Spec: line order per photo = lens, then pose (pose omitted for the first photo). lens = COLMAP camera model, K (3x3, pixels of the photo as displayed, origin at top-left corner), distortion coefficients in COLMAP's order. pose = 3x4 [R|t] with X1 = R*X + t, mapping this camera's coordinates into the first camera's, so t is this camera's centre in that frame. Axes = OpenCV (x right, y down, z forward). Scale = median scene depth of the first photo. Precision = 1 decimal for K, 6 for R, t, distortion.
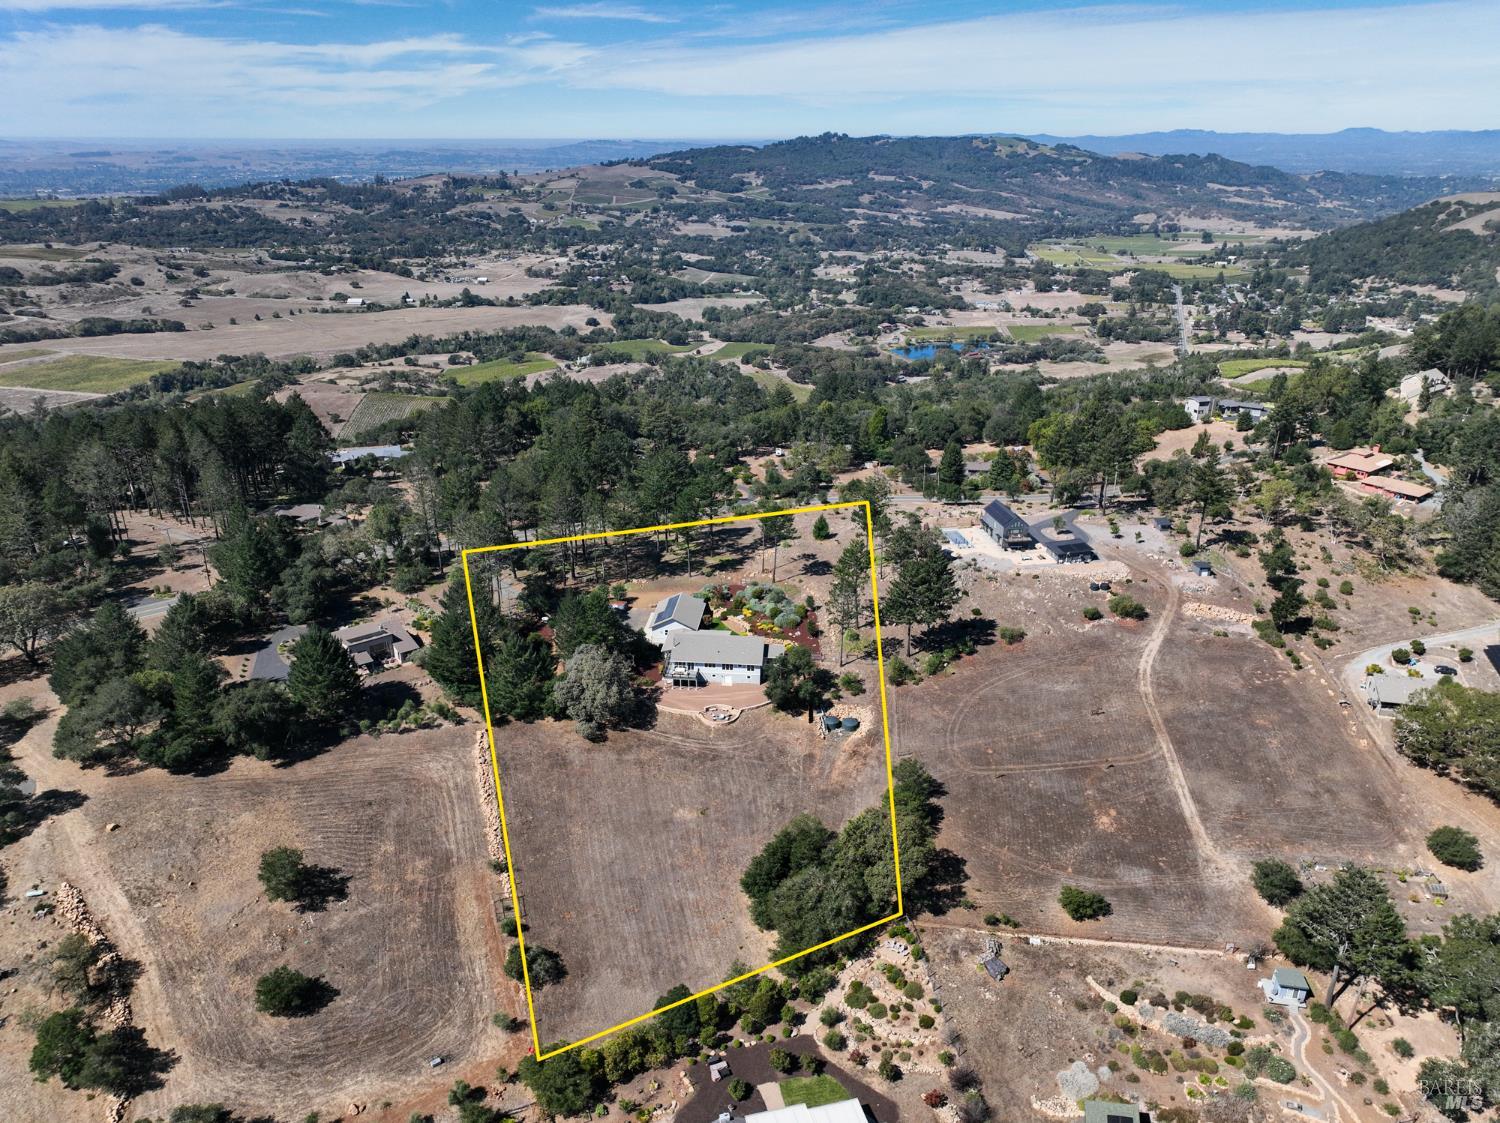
lens RADIAL K [[1056.9, 0, 752.0], [0, 1056.9, 560.7], [0, 0, 1]] dist [-0.005040, 0.027639]
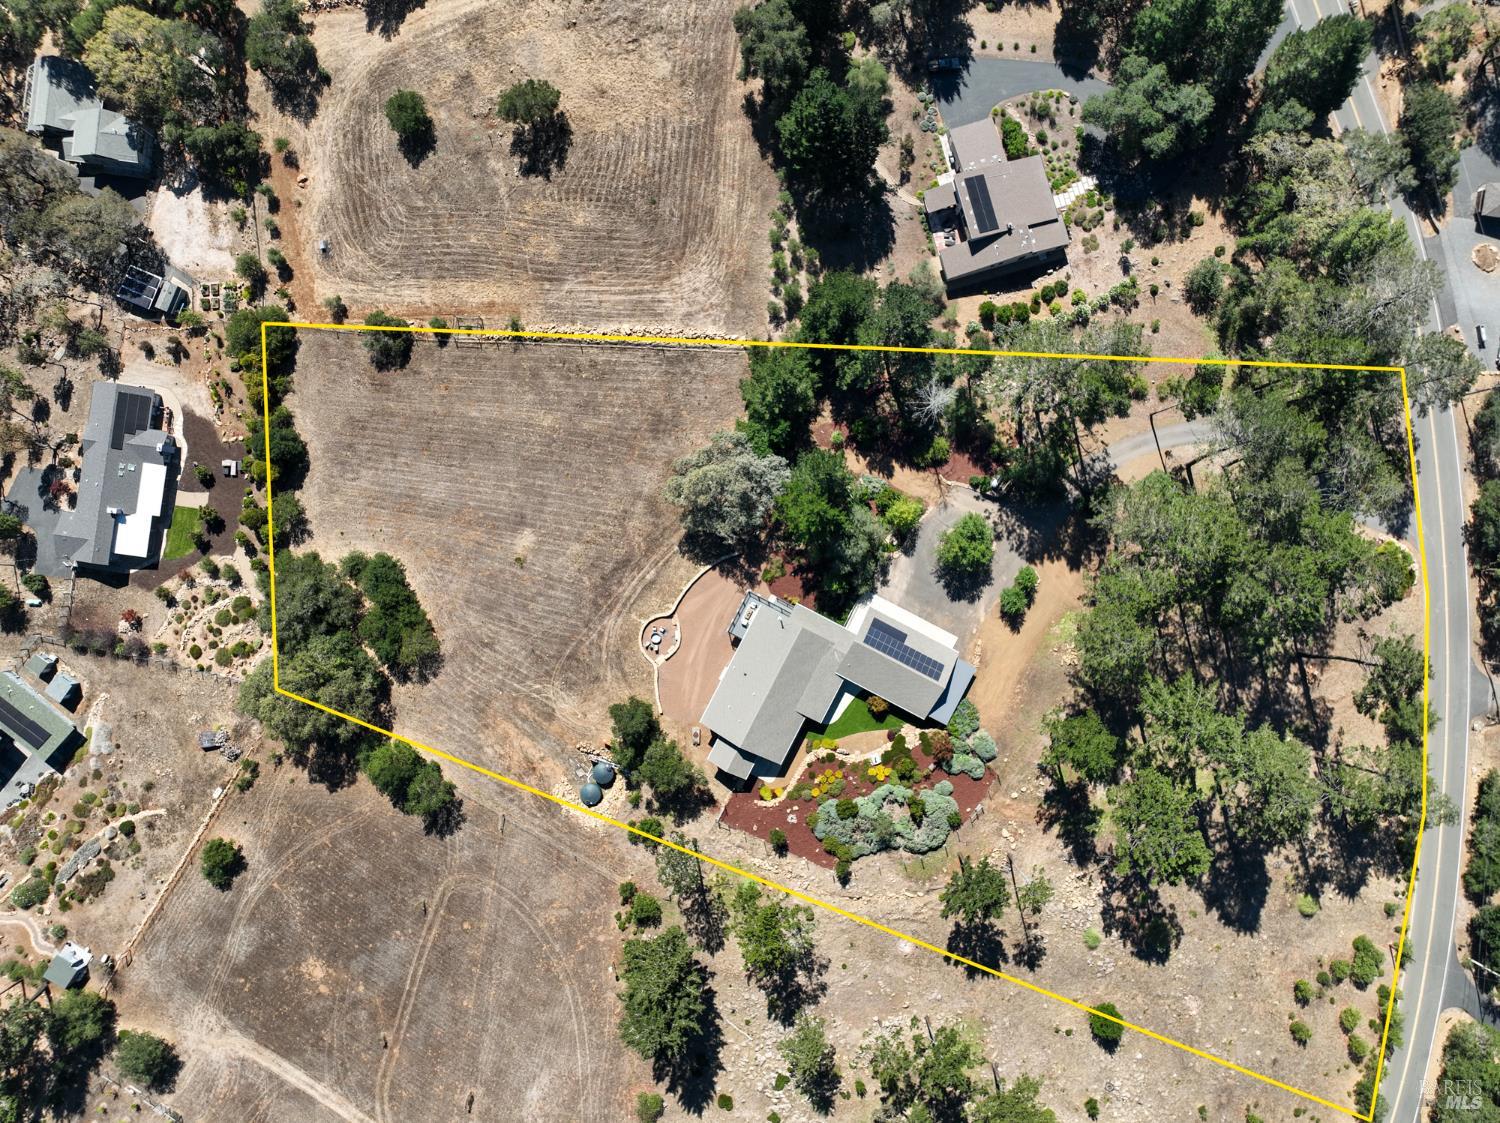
lens RADIAL K [[1056.9, 0, 747.3], [0, 1056.9, 556.6], [0, 0, 1]] dist [-0.005040, 0.027639]
pose [[-0.378856, 0.925452, 0.002551, -0.150300], [-0.338356, -0.141079, 0.930383, -0.774934], [0.861384, 0.351618, 0.366581, 1.027578]]
